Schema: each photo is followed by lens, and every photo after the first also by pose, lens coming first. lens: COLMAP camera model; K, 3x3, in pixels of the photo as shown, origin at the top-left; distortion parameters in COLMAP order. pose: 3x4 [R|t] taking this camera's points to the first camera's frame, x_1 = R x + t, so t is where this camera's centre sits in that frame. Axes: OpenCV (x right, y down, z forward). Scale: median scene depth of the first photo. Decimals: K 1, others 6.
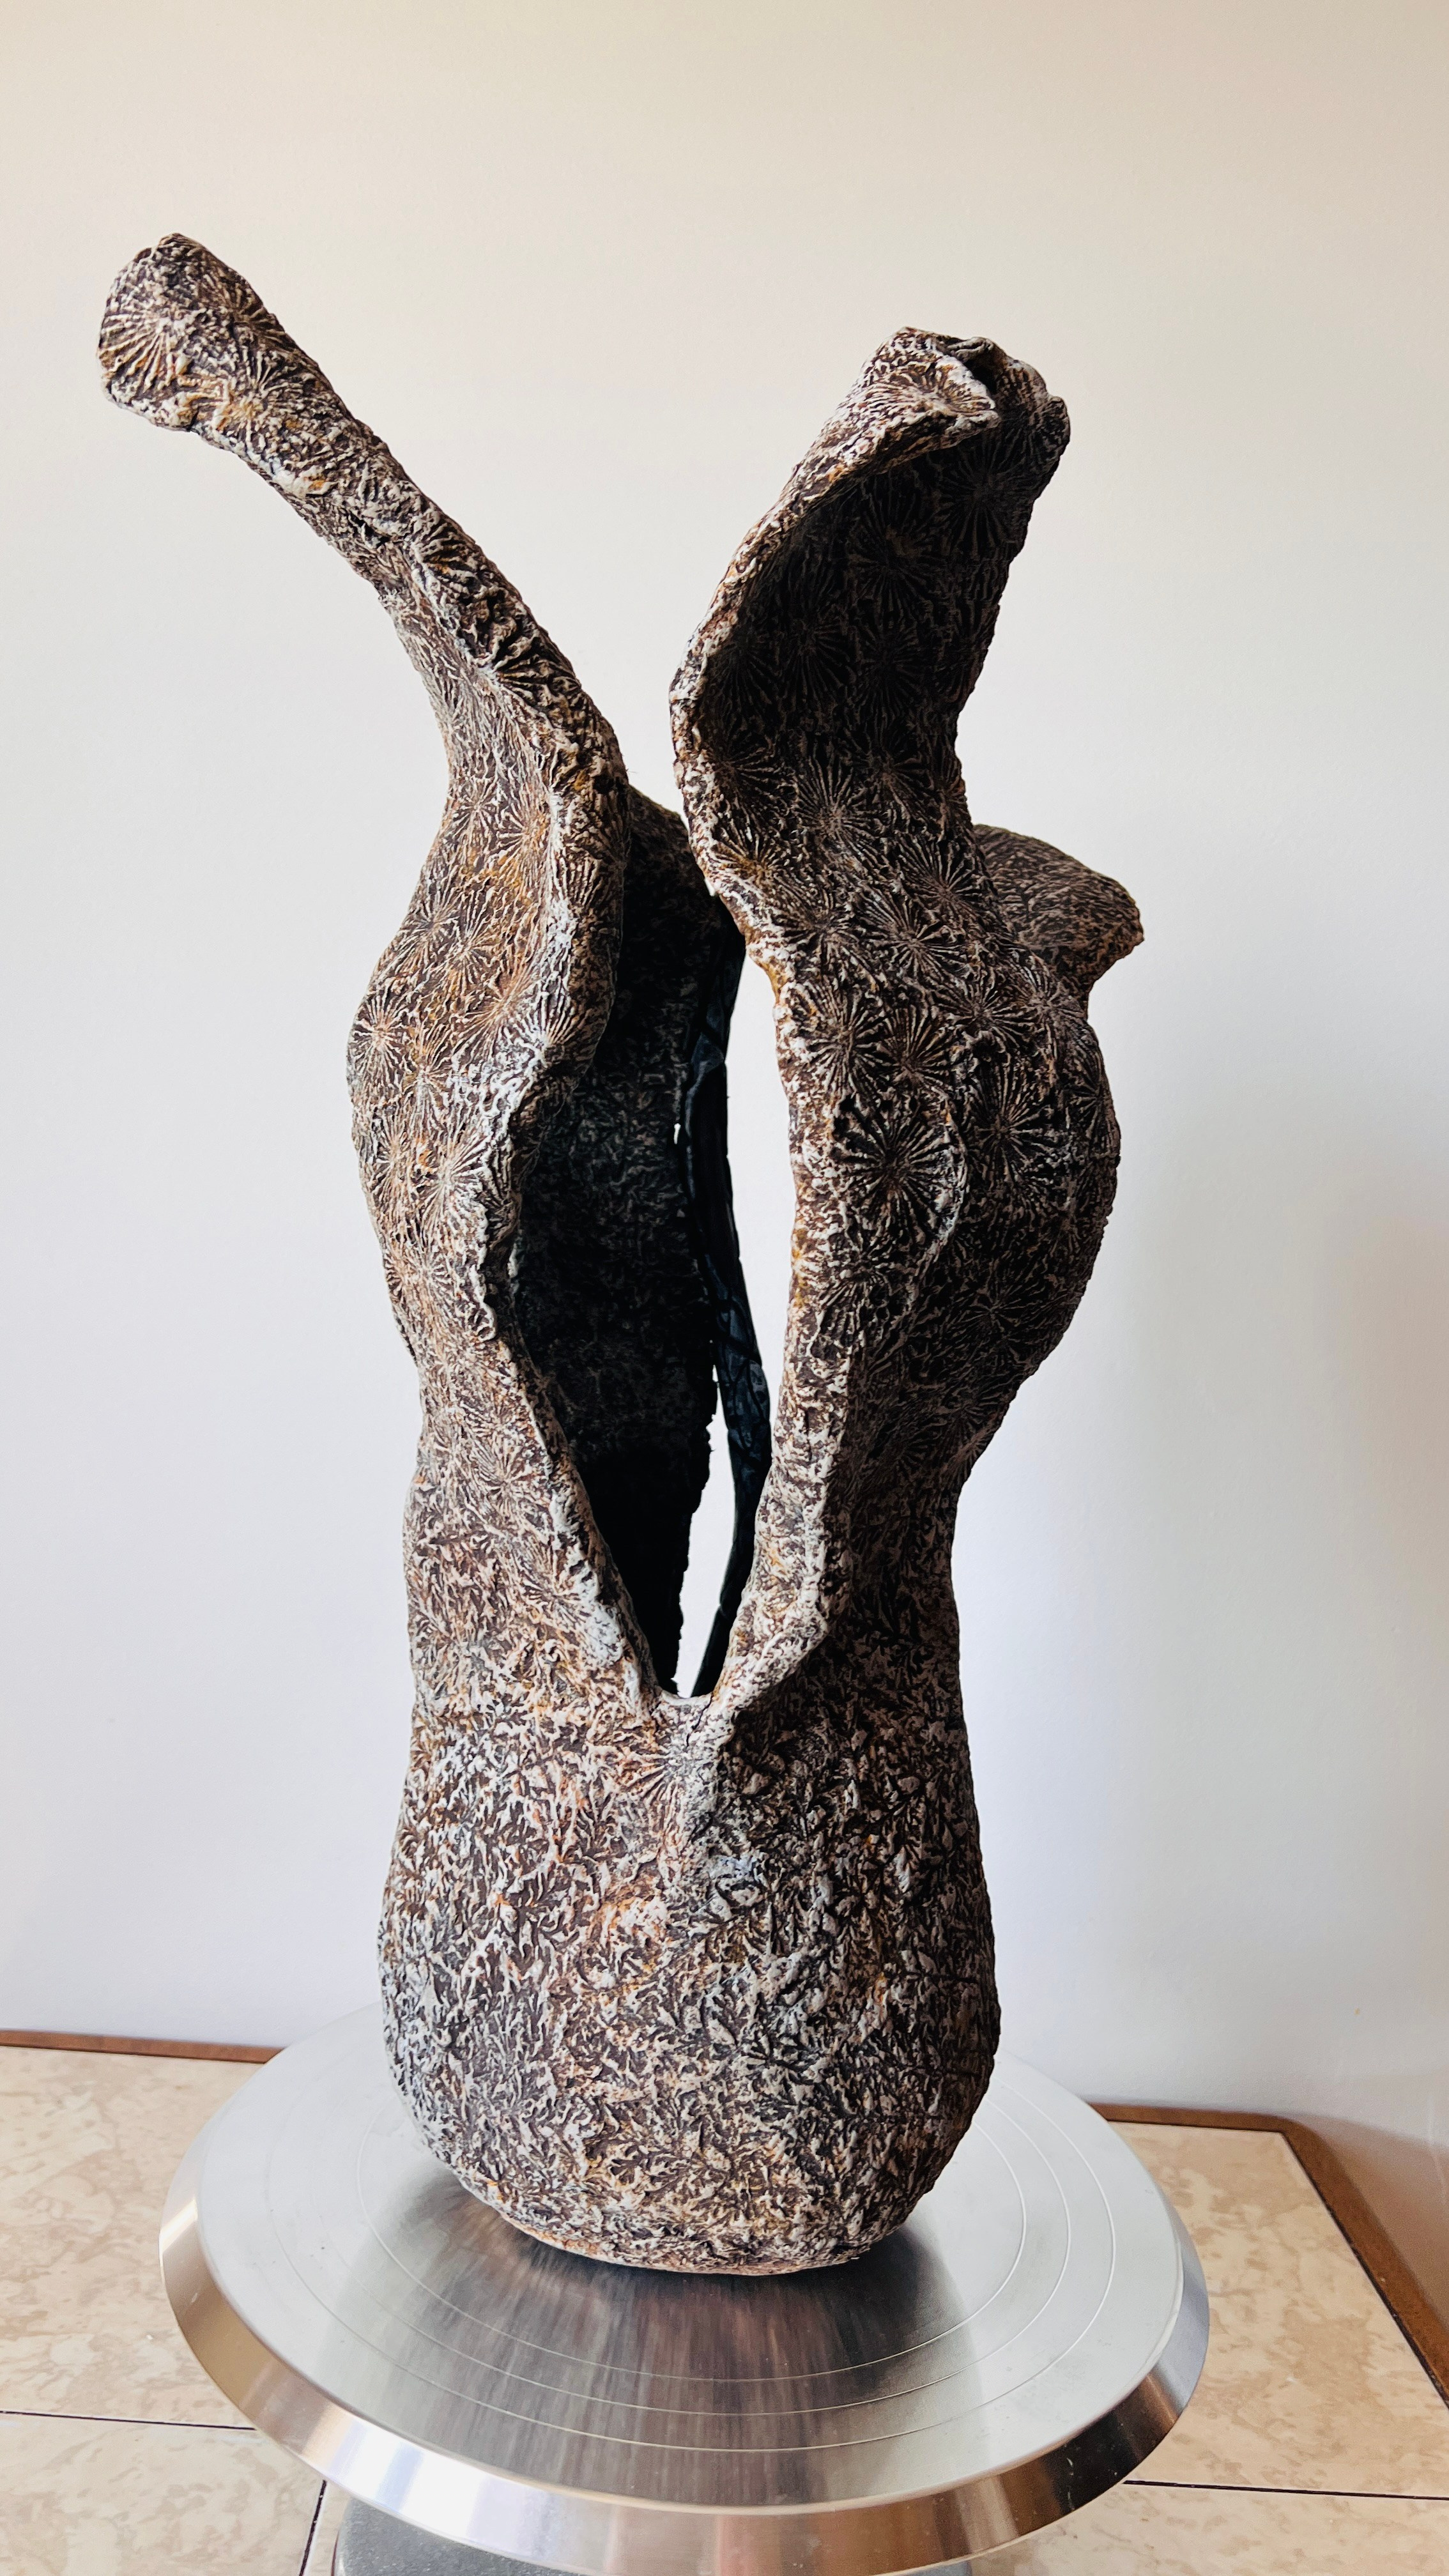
lens RADIAL K [[2012.1, 0, 737.9], [0, 2012.1, 1230.3], [0, 0, 1]] dist [0.050809, -0.096101]
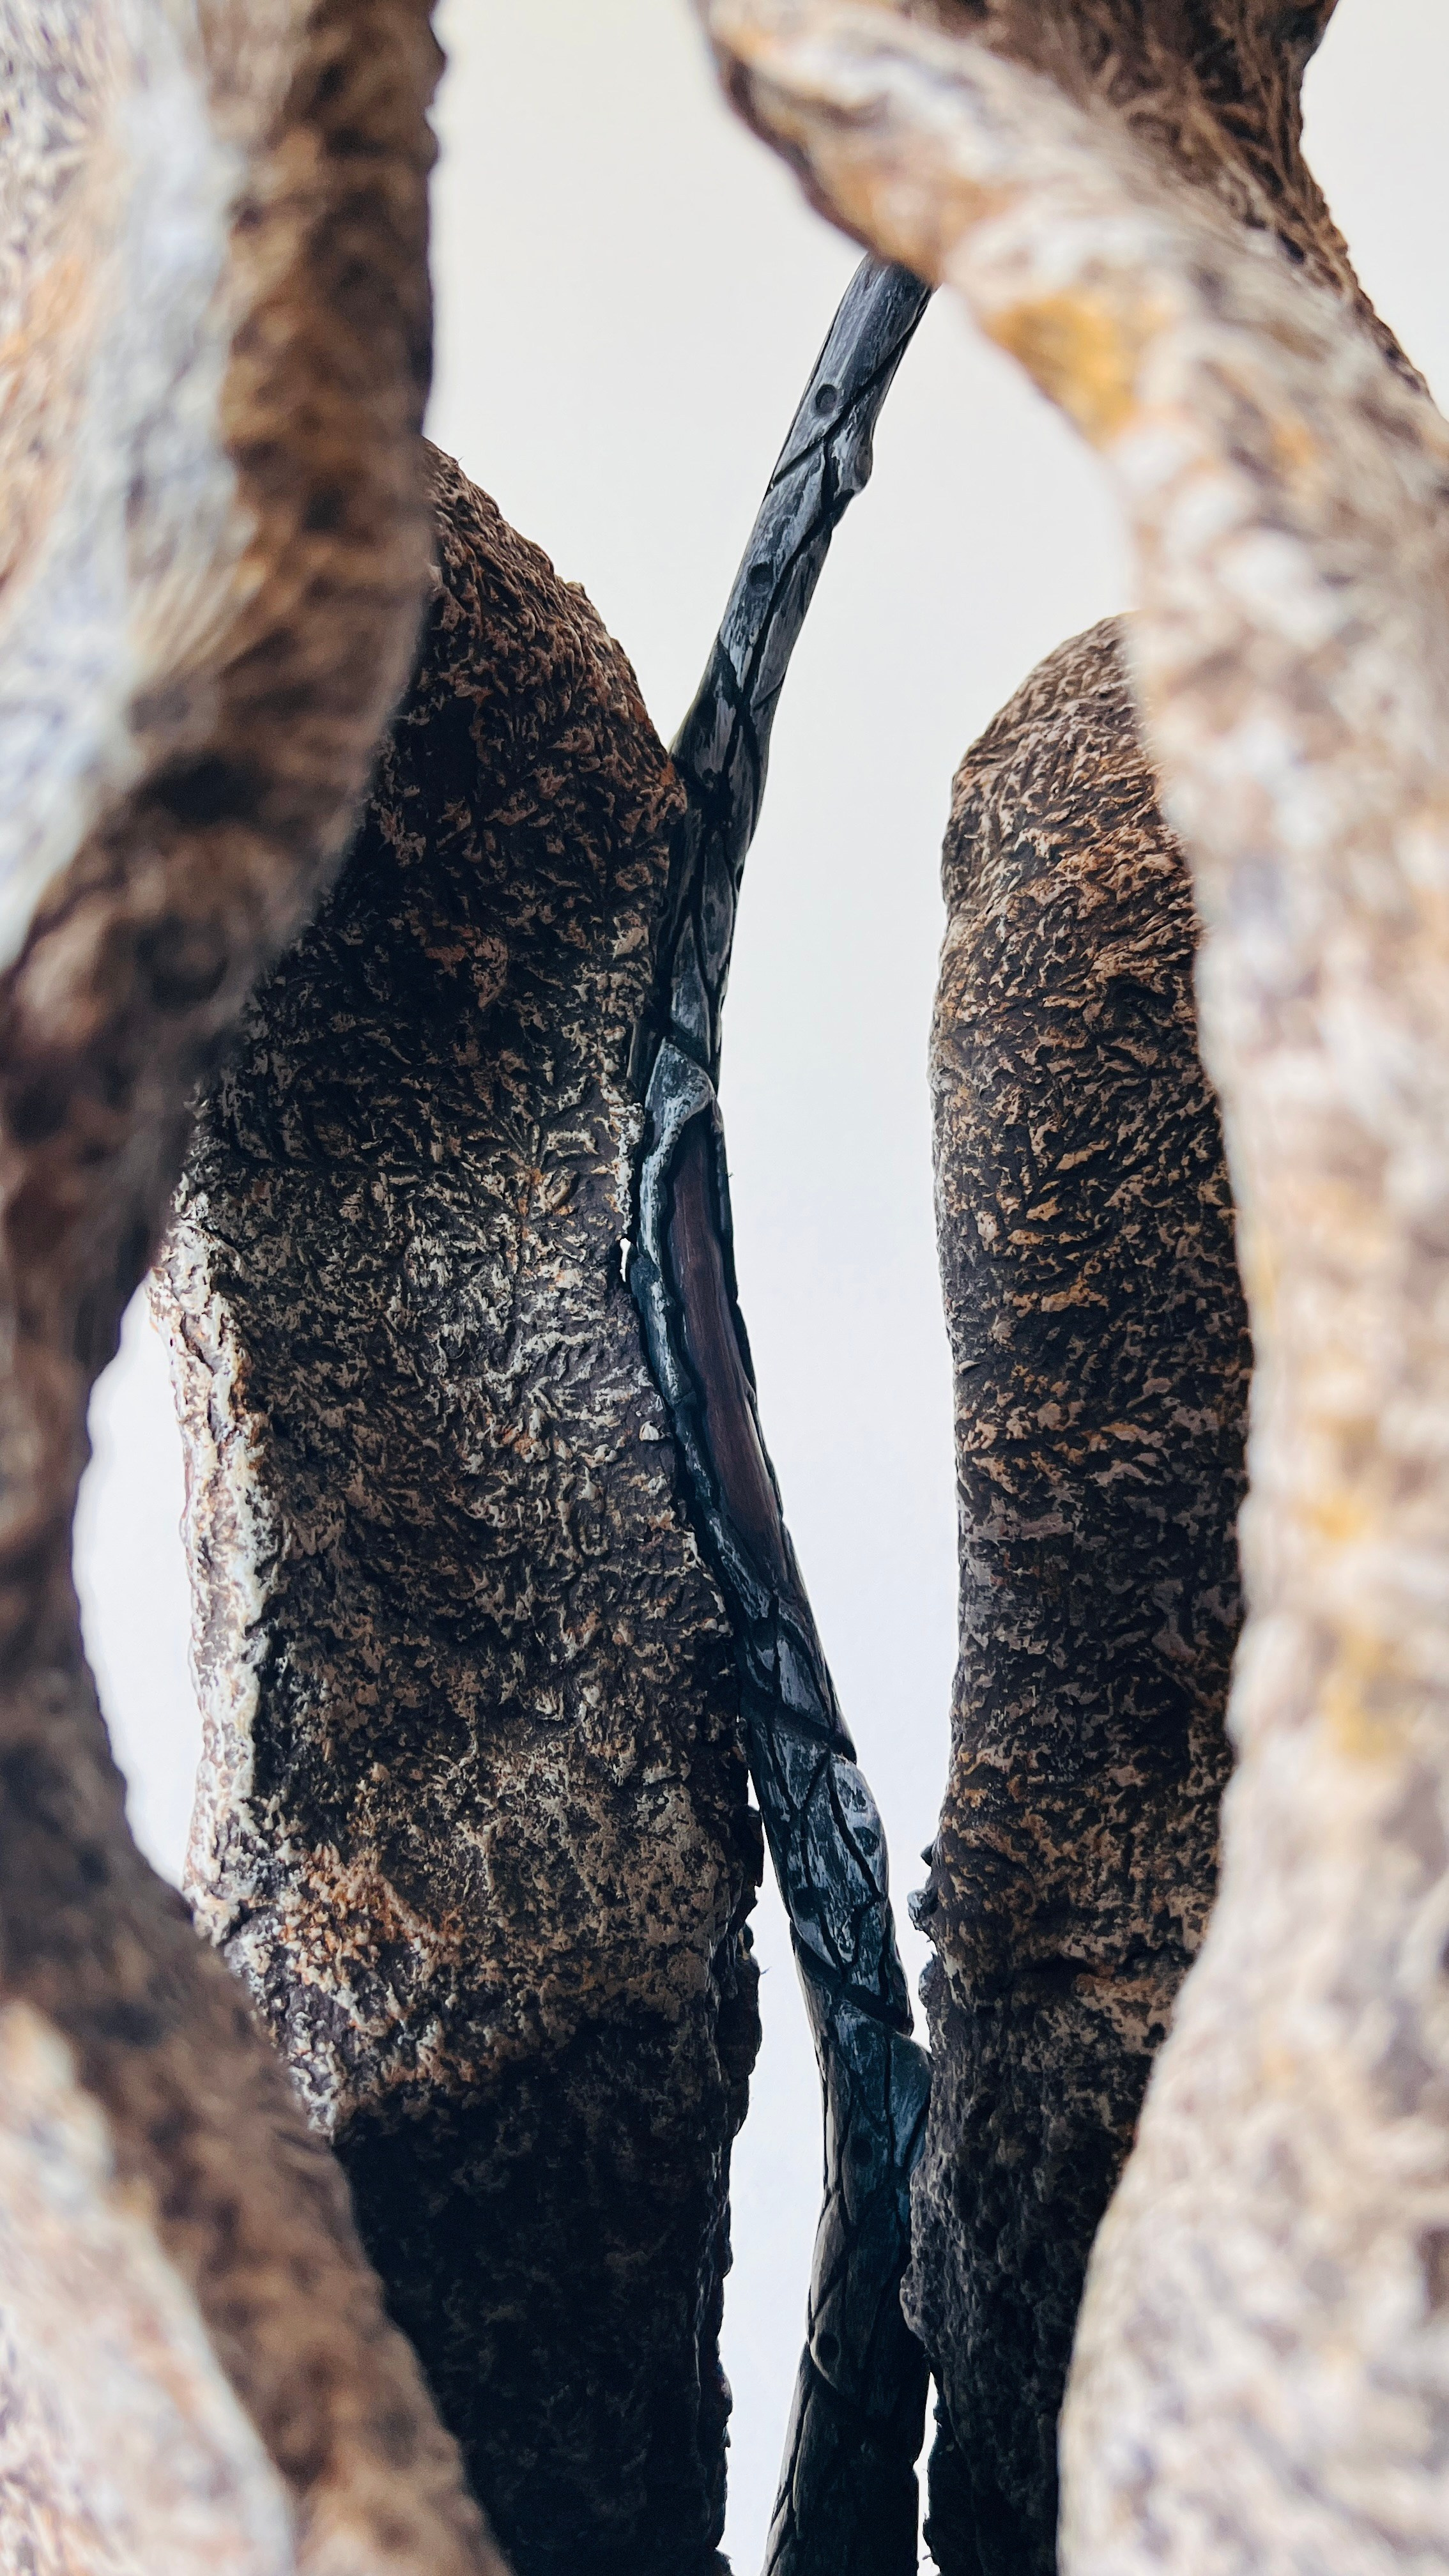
lens RADIAL K [[1988.9, 0, 753.8], [0, 1988.9, 1255.7], [0, 0, 1]] dist [0.060833, -0.152080]
pose [[0.995024, -0.073508, 0.067258, -0.041922], [0.080150, 0.991543, -0.102068, -0.000002], [-0.059186, 0.106951, 0.992501, 0.722376]]
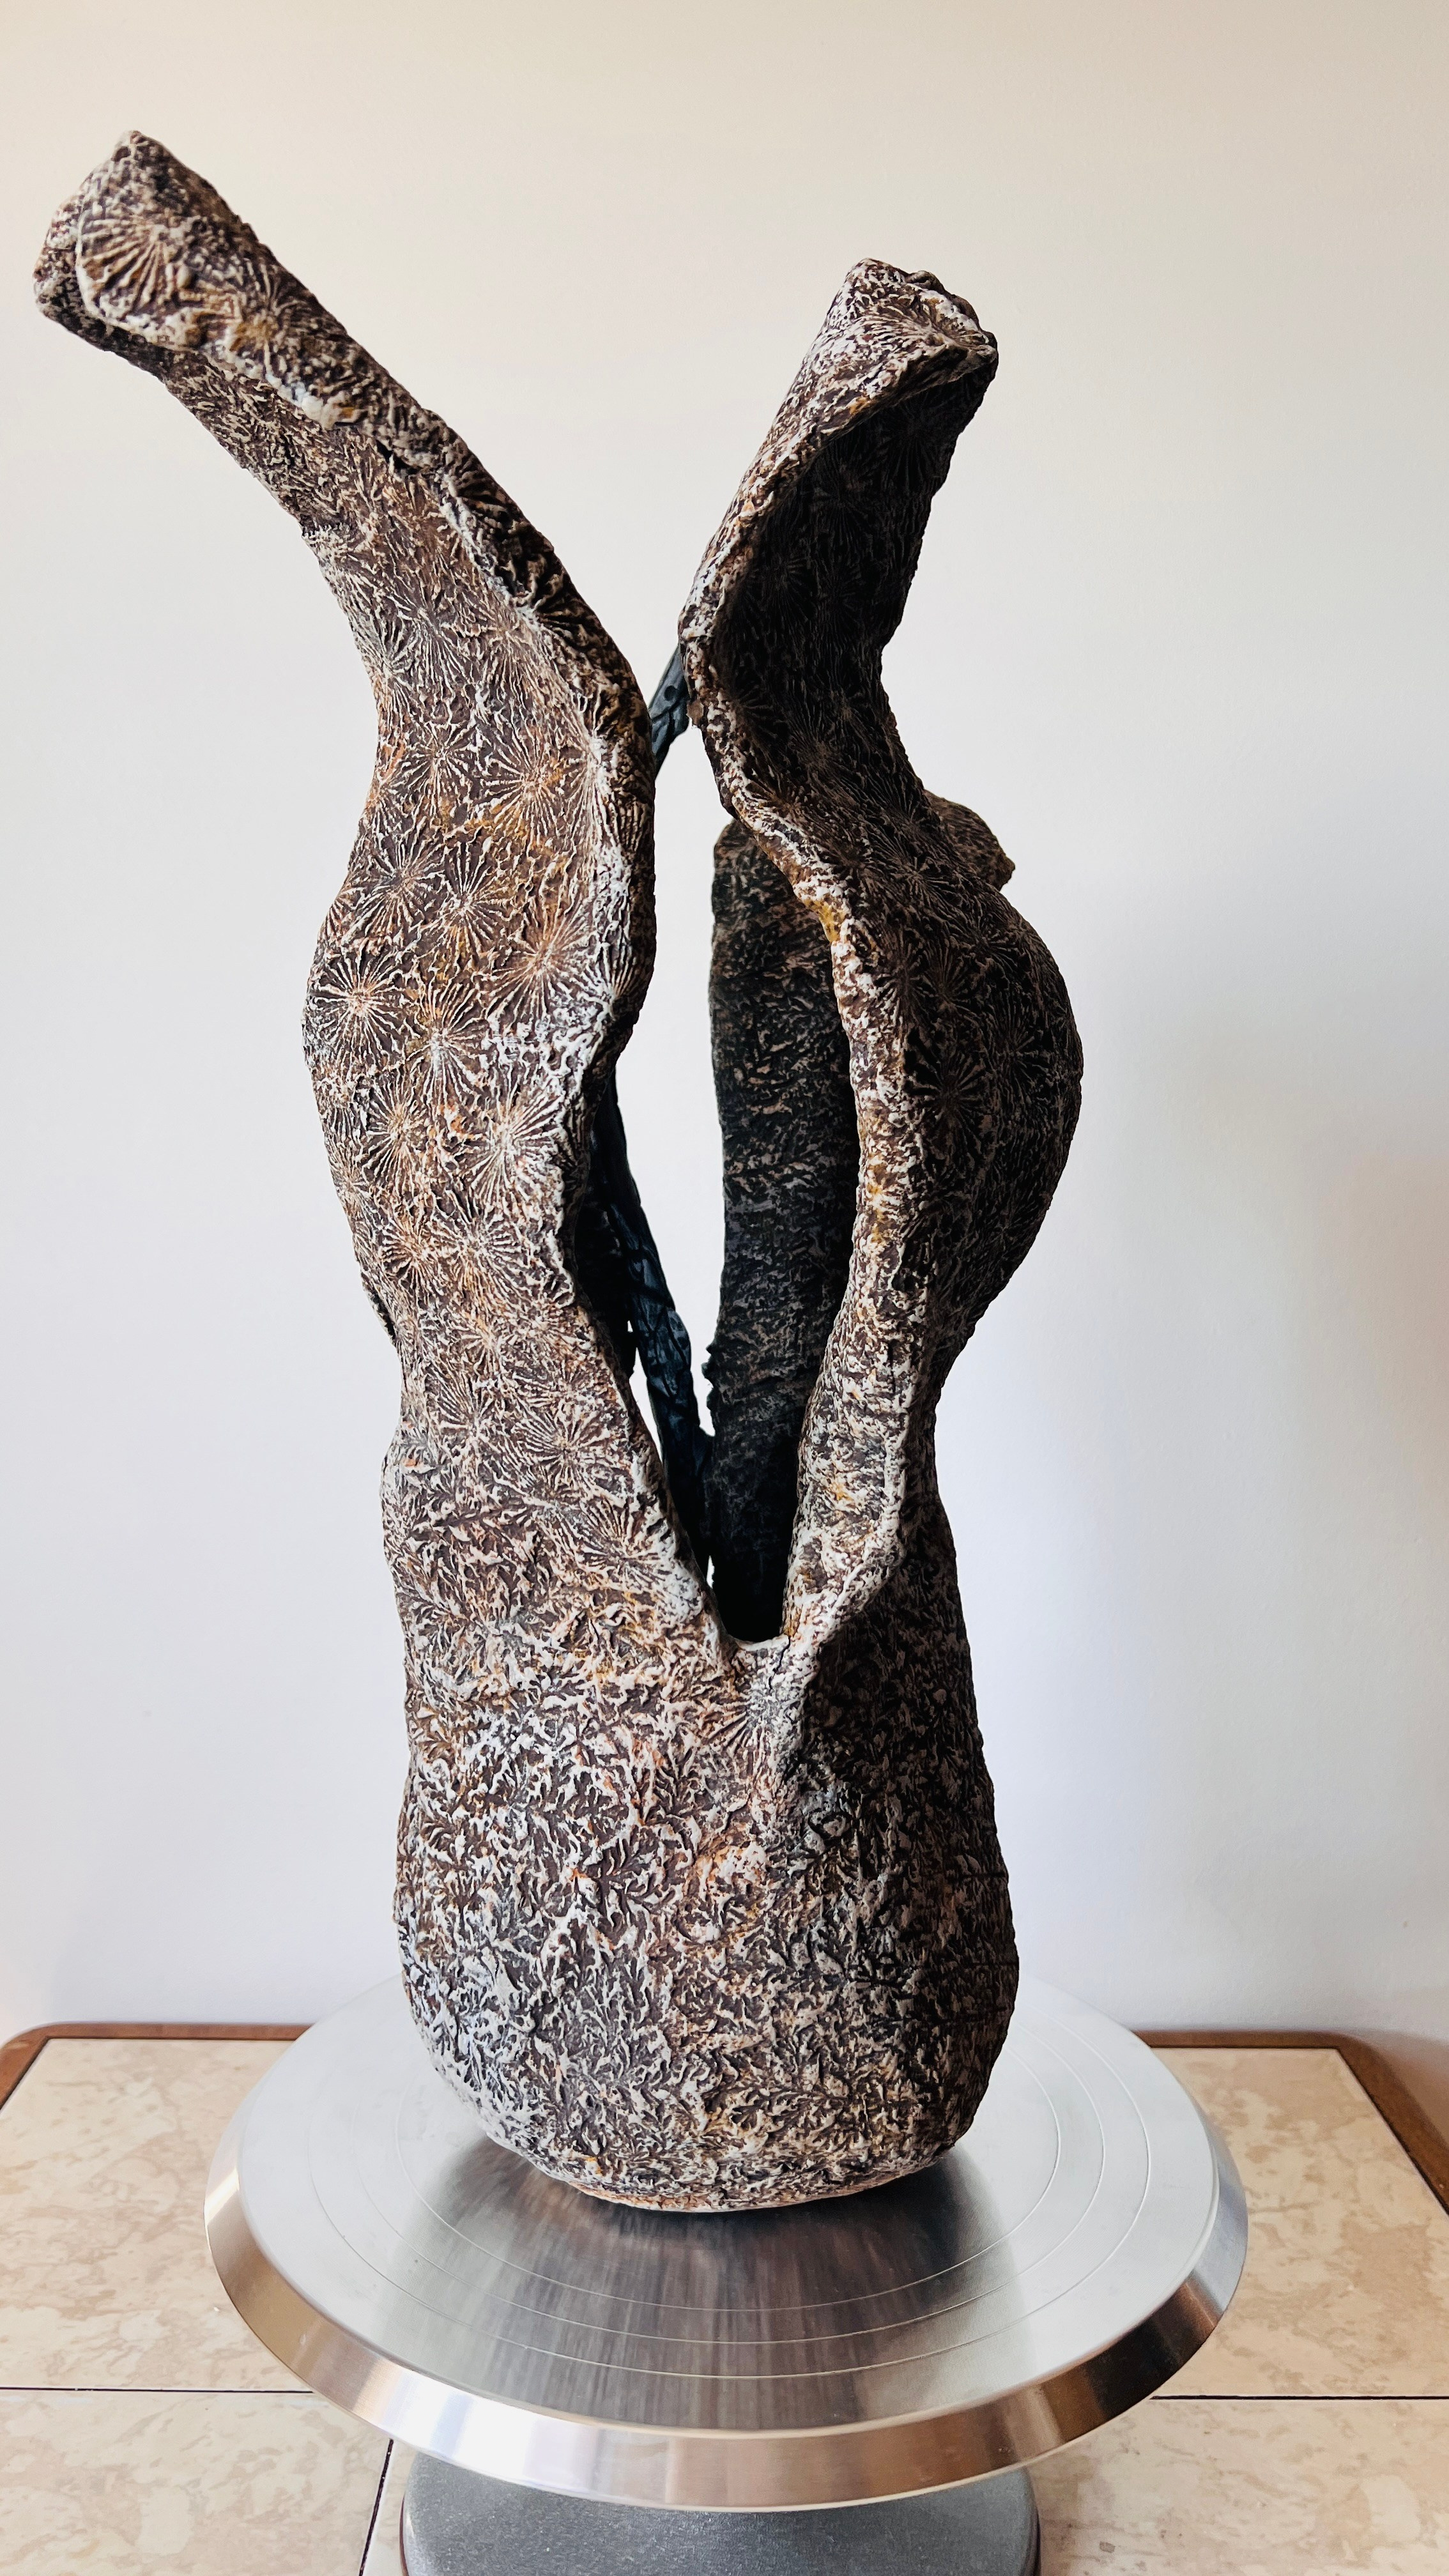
lens RADIAL K [[2012.1, 0, 737.9], [0, 2012.1, 1230.3], [0, 0, 1]] dist [0.050809, -0.096101]
pose [[0.963206, -0.090173, 0.253185, -0.269969], [0.082920, 0.995785, 0.039195, -0.011980], [-0.255652, -0.016759, 0.966624, 0.038916]]
